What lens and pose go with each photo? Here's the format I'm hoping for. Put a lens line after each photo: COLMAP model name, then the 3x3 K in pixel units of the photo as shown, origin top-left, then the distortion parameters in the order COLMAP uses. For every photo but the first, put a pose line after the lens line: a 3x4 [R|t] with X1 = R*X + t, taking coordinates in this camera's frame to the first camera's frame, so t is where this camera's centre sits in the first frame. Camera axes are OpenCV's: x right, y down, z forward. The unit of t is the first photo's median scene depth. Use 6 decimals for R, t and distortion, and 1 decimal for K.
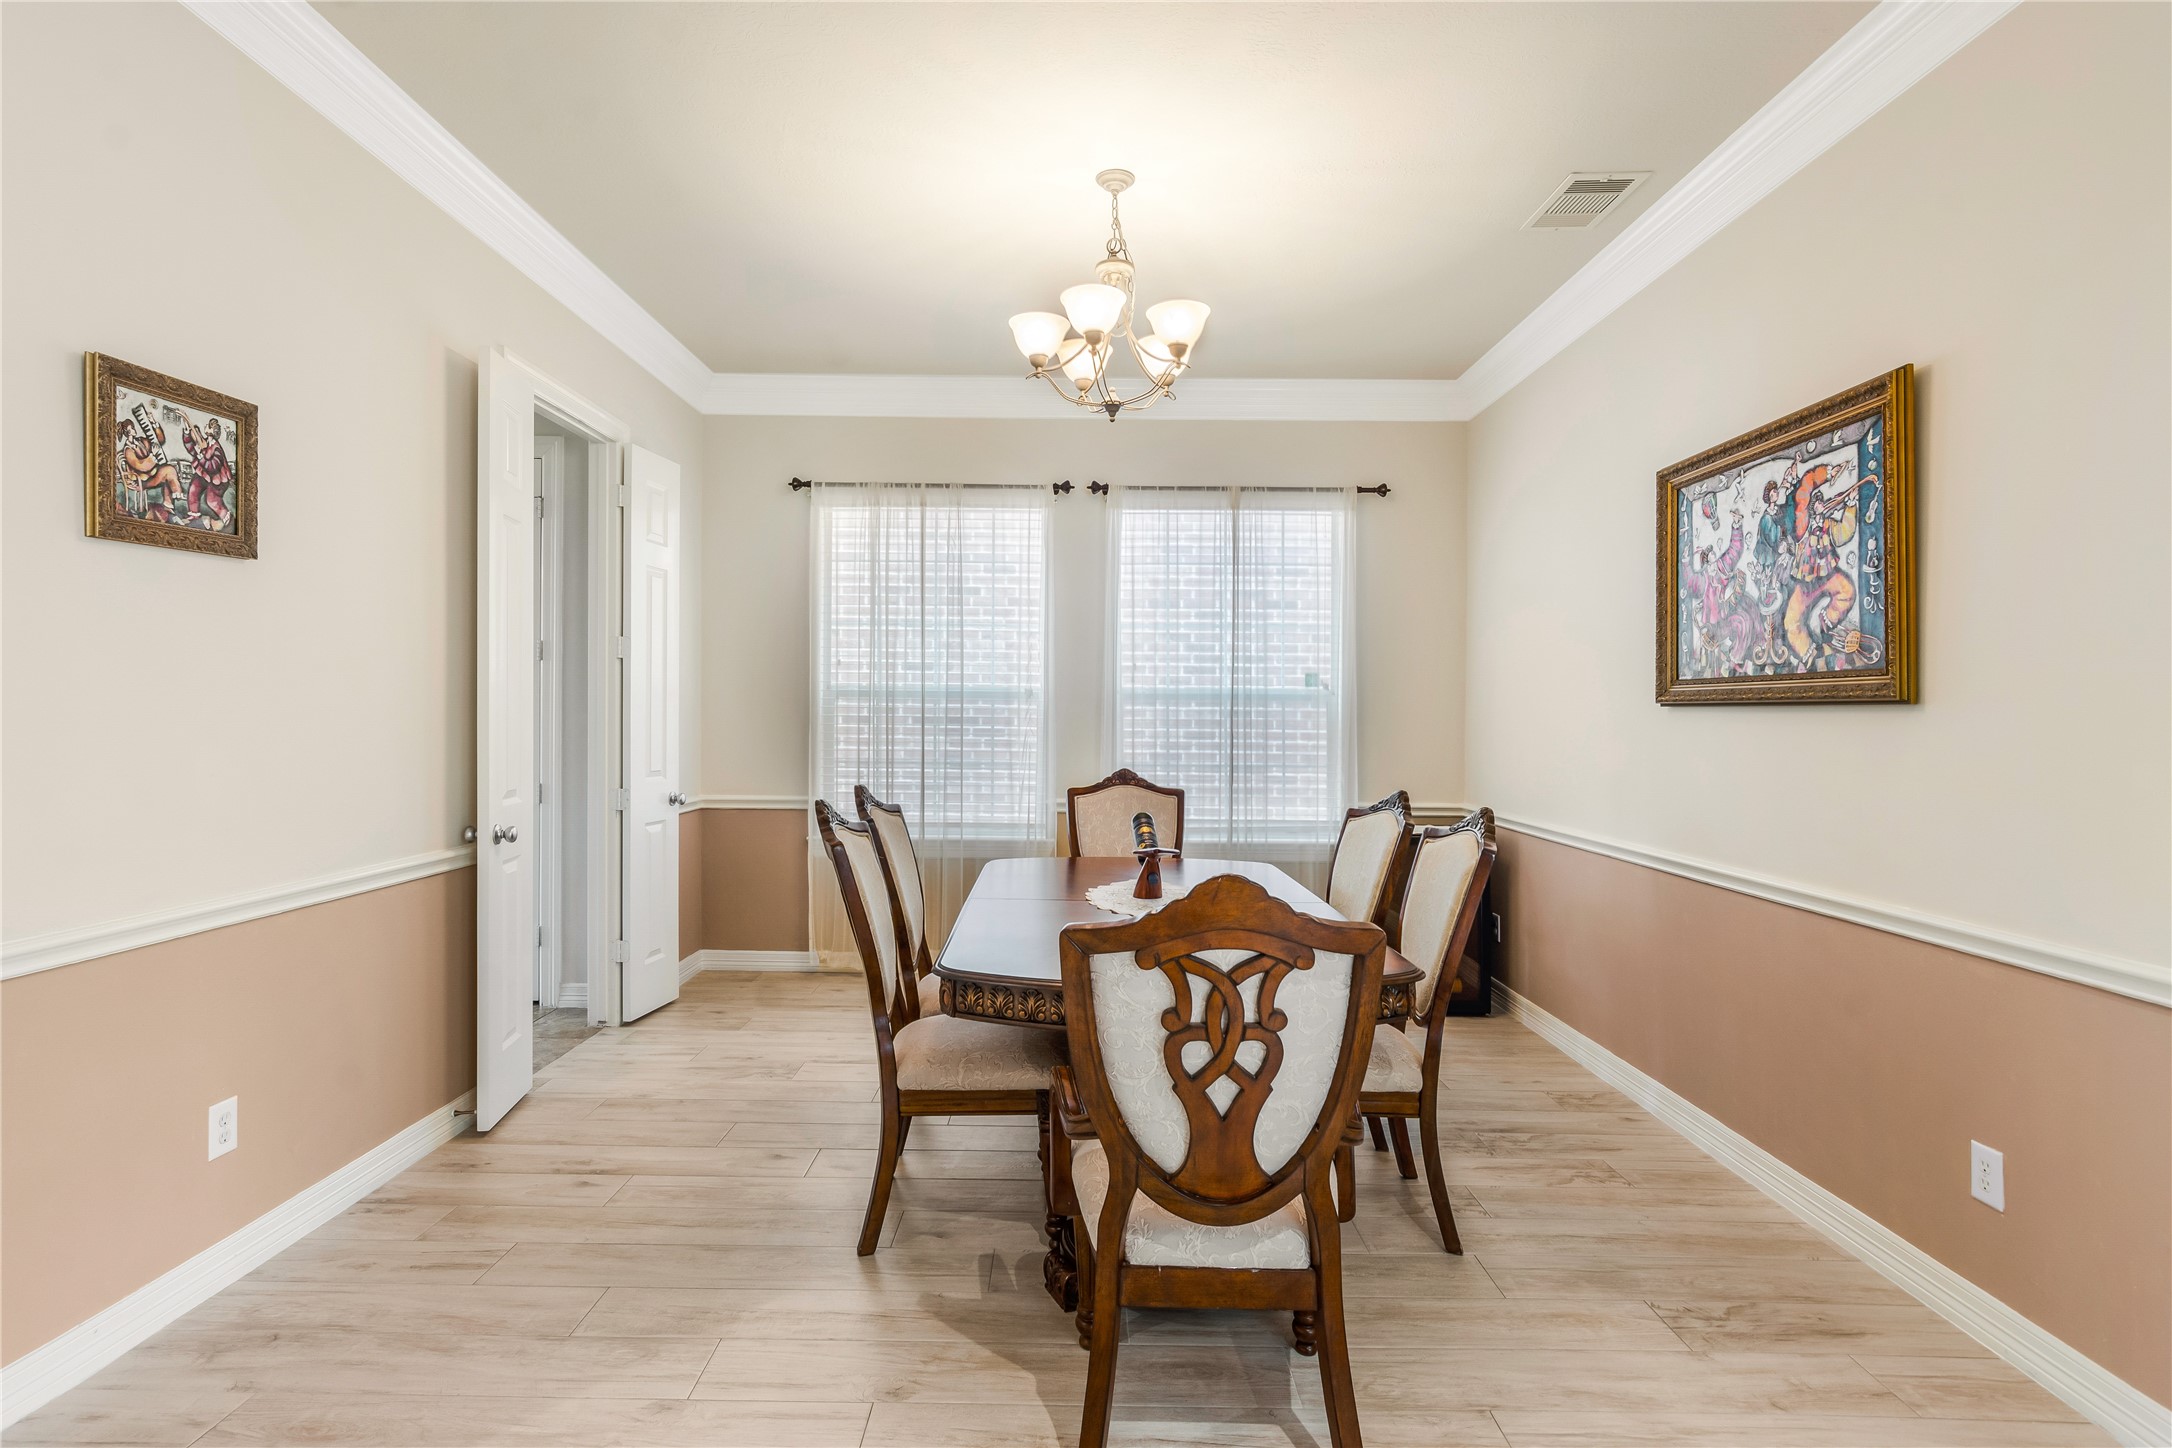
lens RADIAL K [[1077.2, 0, 1073.2], [0, 1077.2, 721.5], [0, 0, 1]] dist [-0.003888, -0.000646]
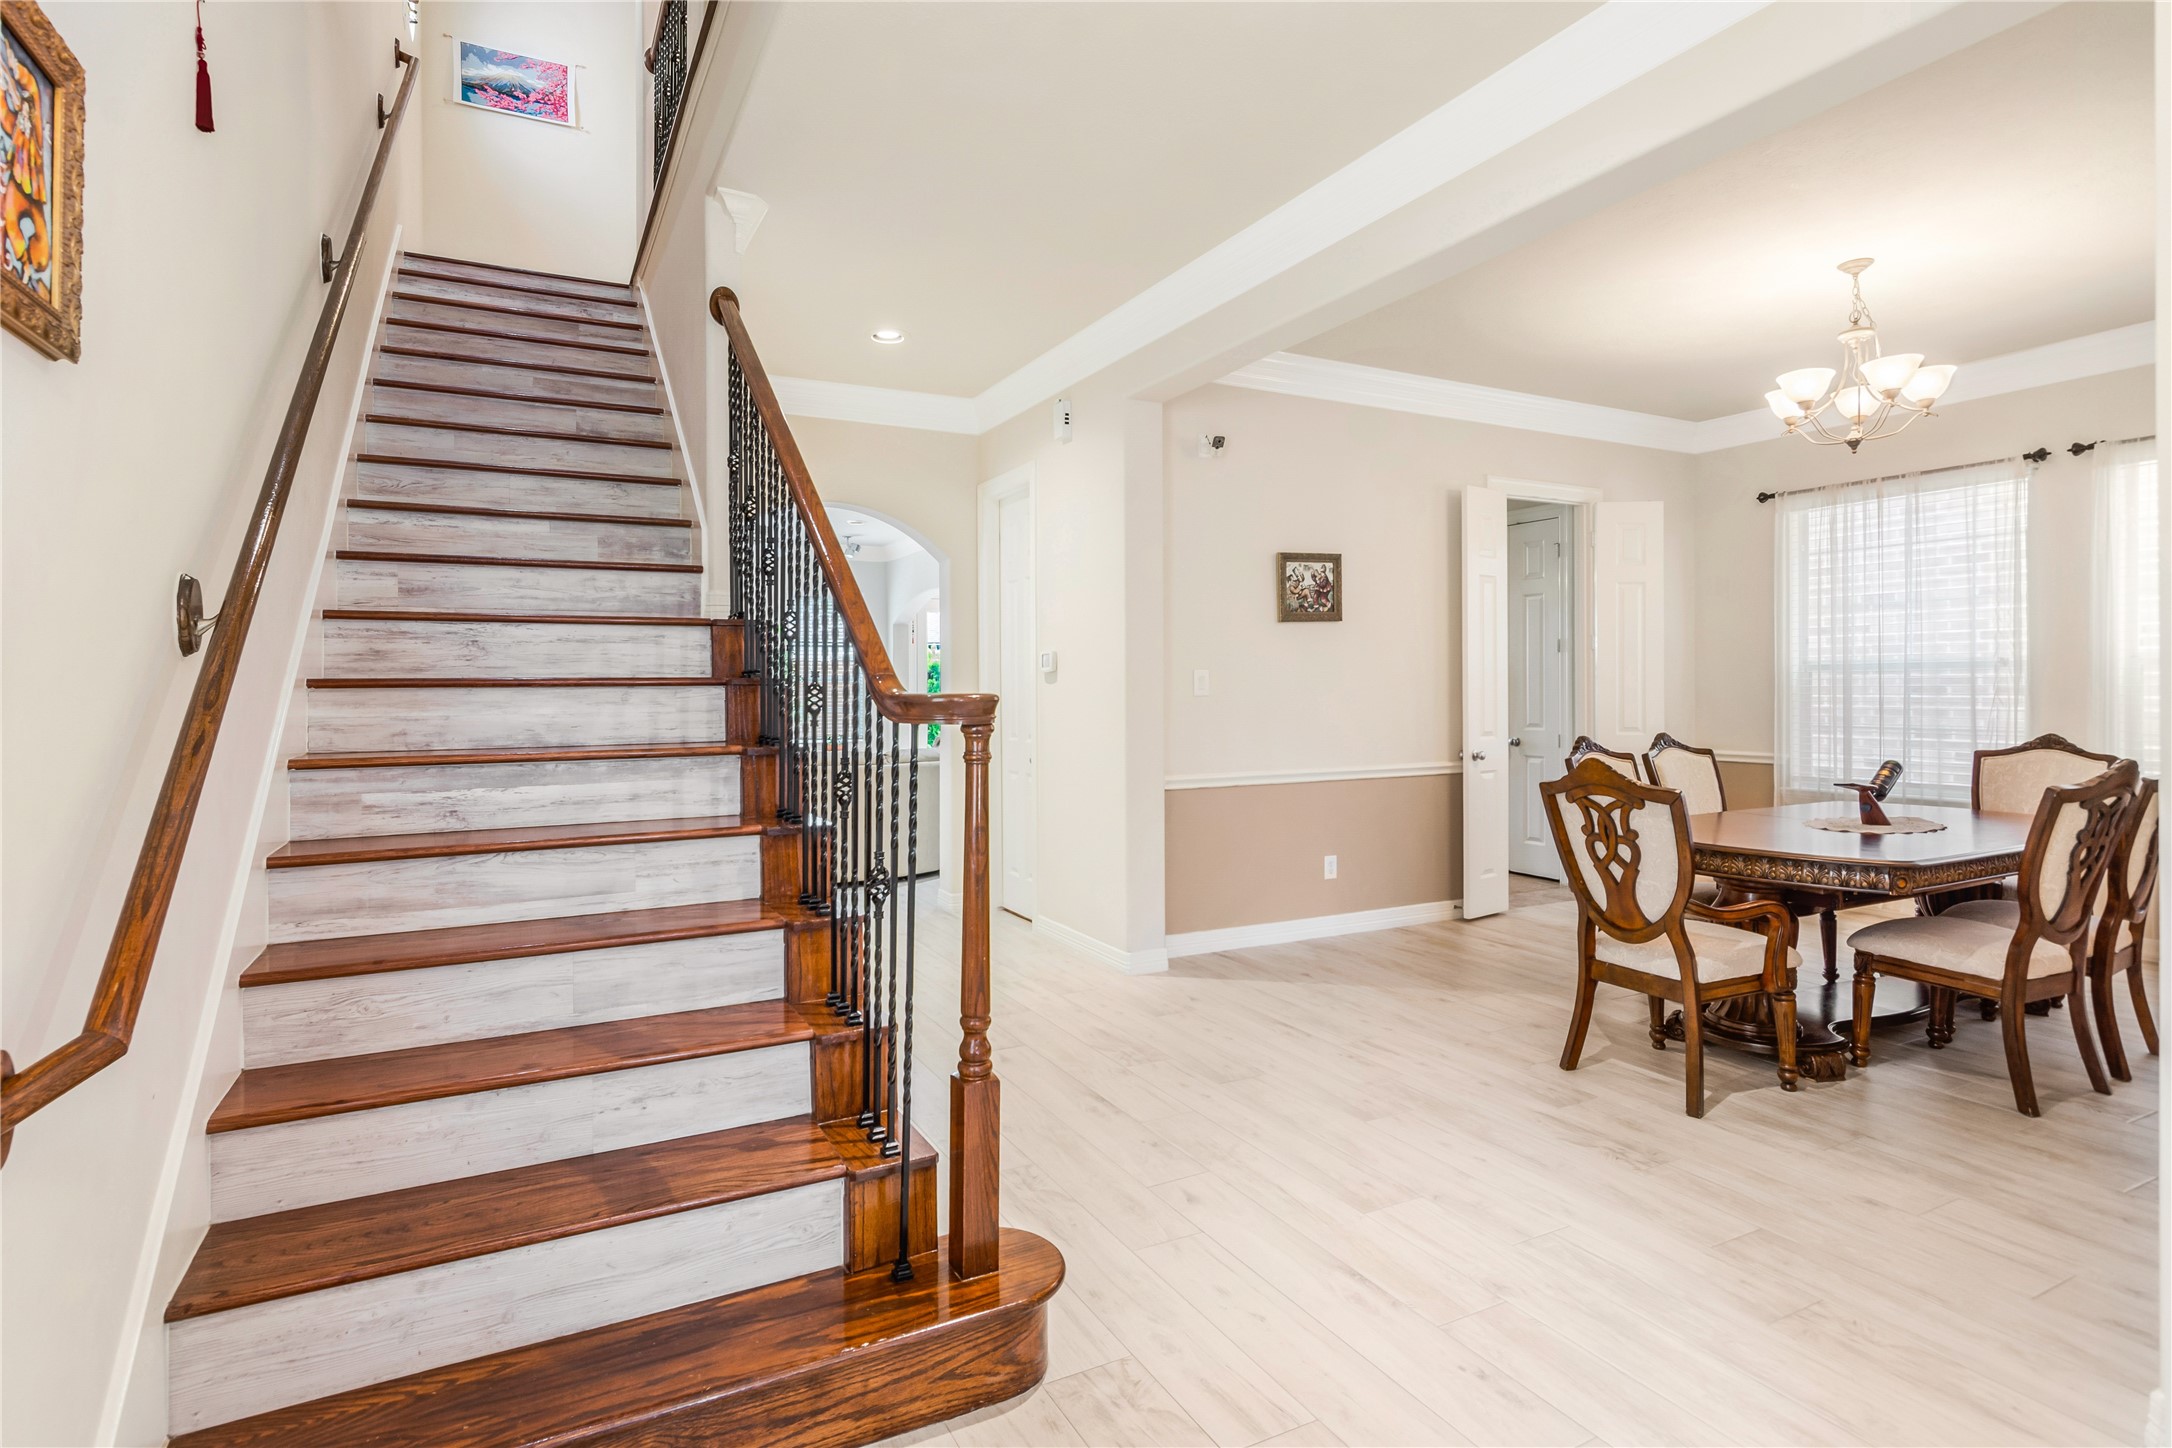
lens RADIAL K [[1103.7, 0, 1072.4], [0, 1103.7, 697.4], [0, 0, 1]] dist [-0.001787, 0.000510]
pose [[0.466608, -0.006566, -0.884440, 1.058170], [0.004251, 0.999978, -0.005181, 0.020611], [0.884454, -0.001342, 0.466625, -0.606414]]
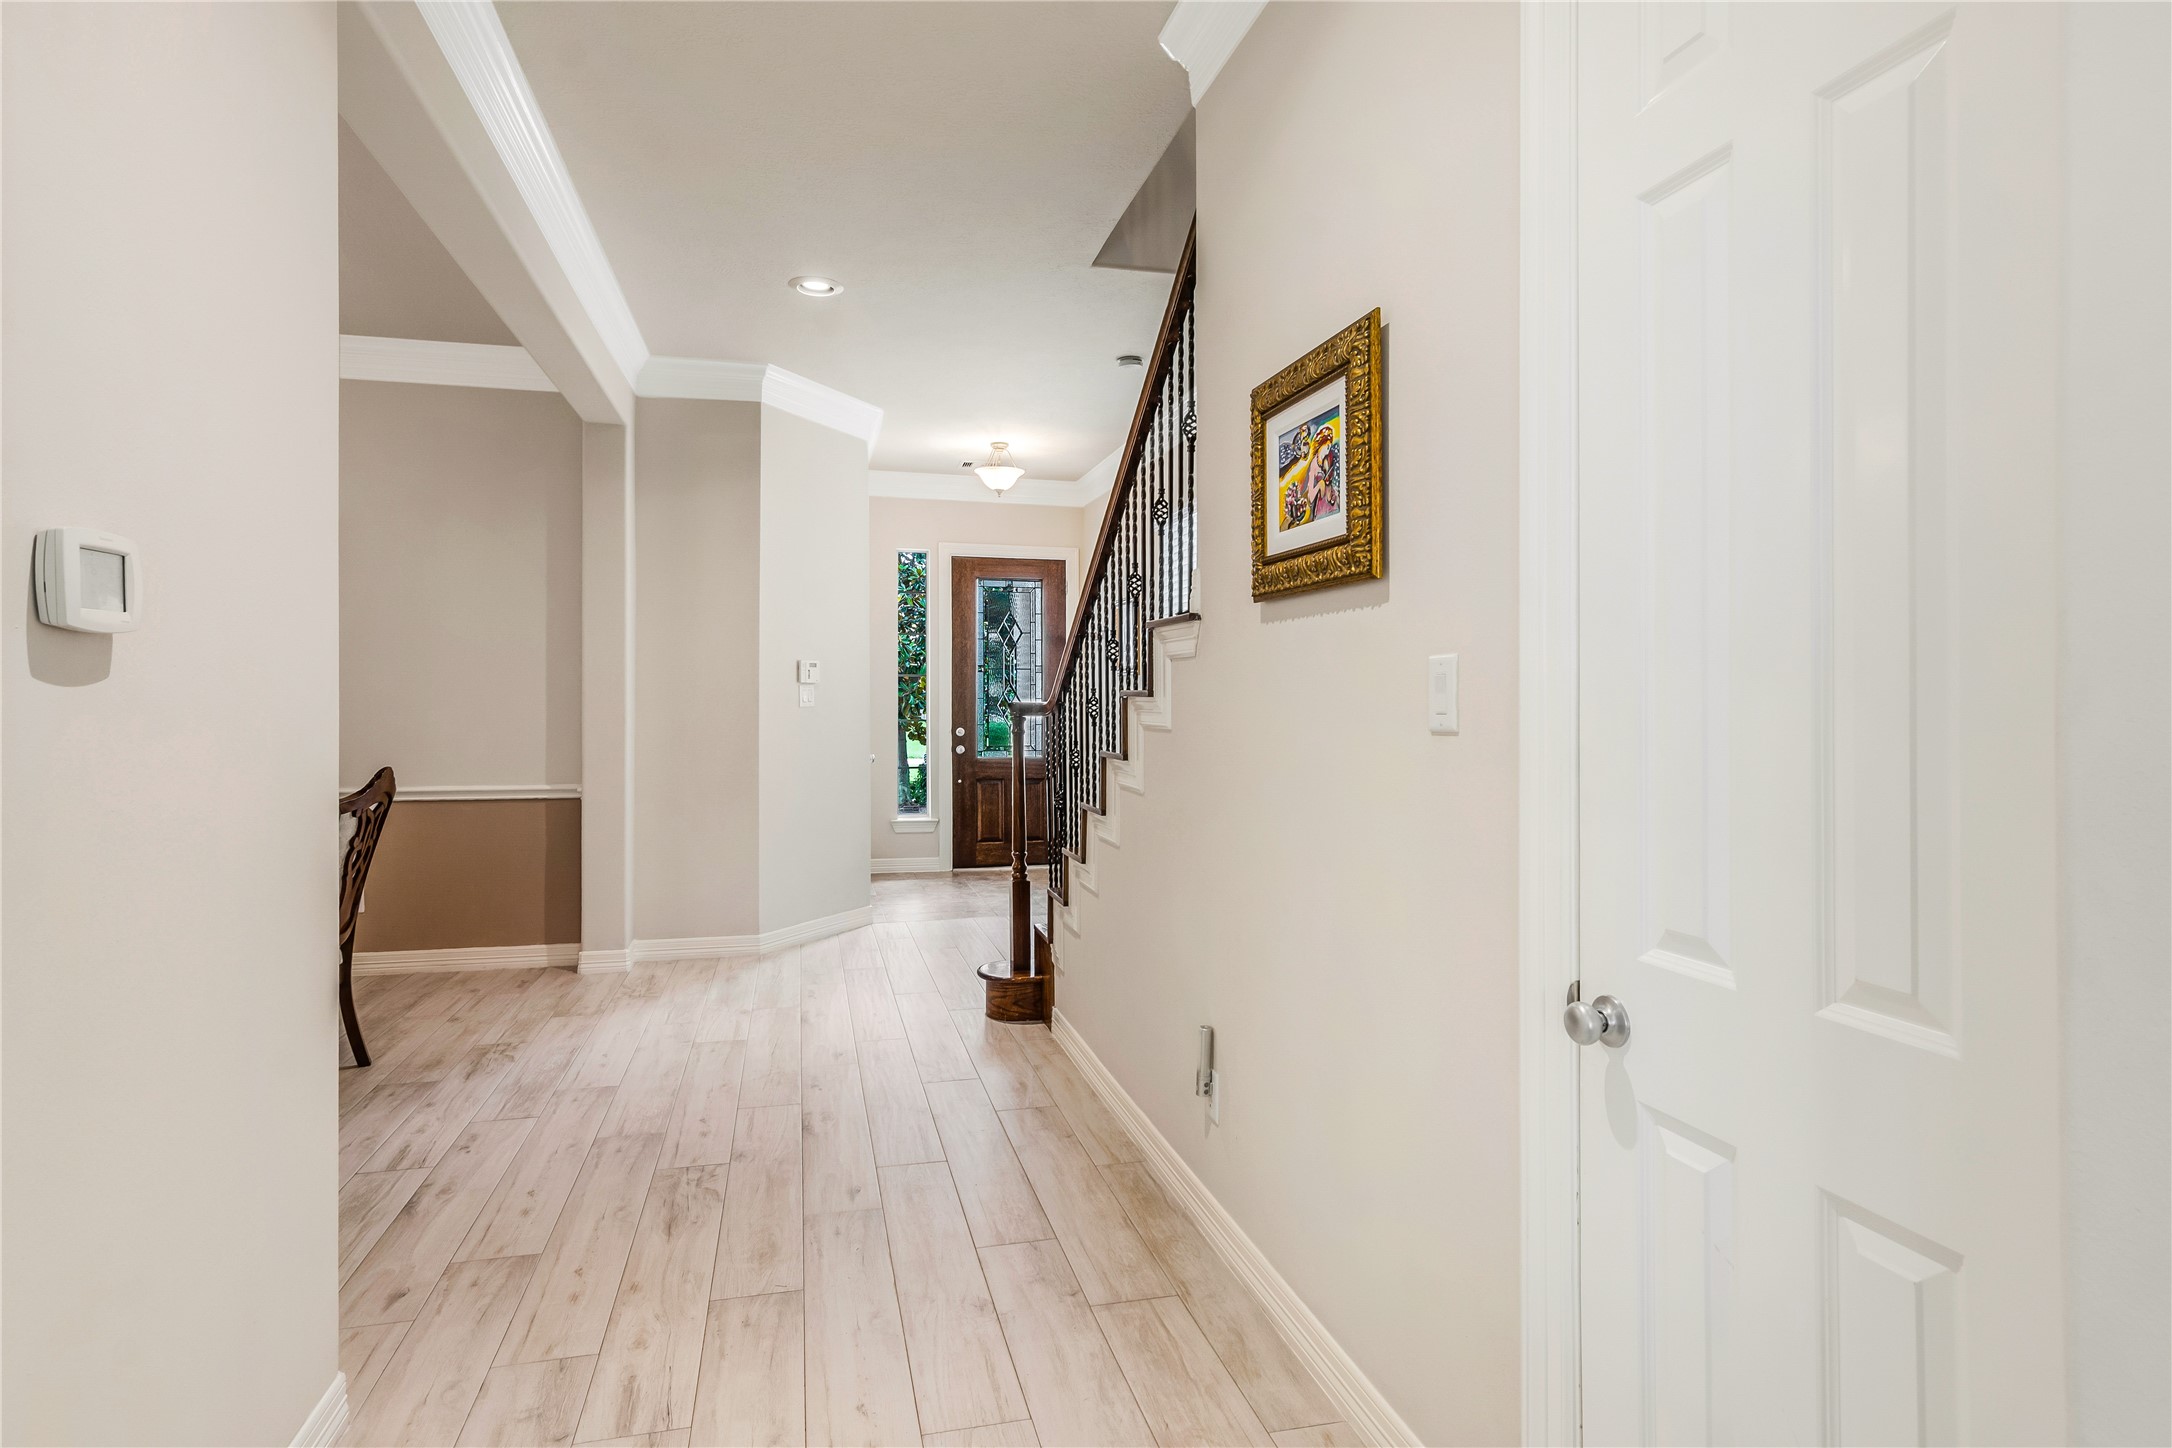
lens RADIAL K [[1077.2, 0, 1073.2], [0, 1077.2, 721.5], [0, 0, 1]] dist [-0.003888, -0.000646]
pose [[-0.251153, -0.030001, 0.967482, -1.598141], [0.001675, 0.999505, 0.031429, -0.012660], [-0.967946, 0.009514, -0.250978, 0.114291]]
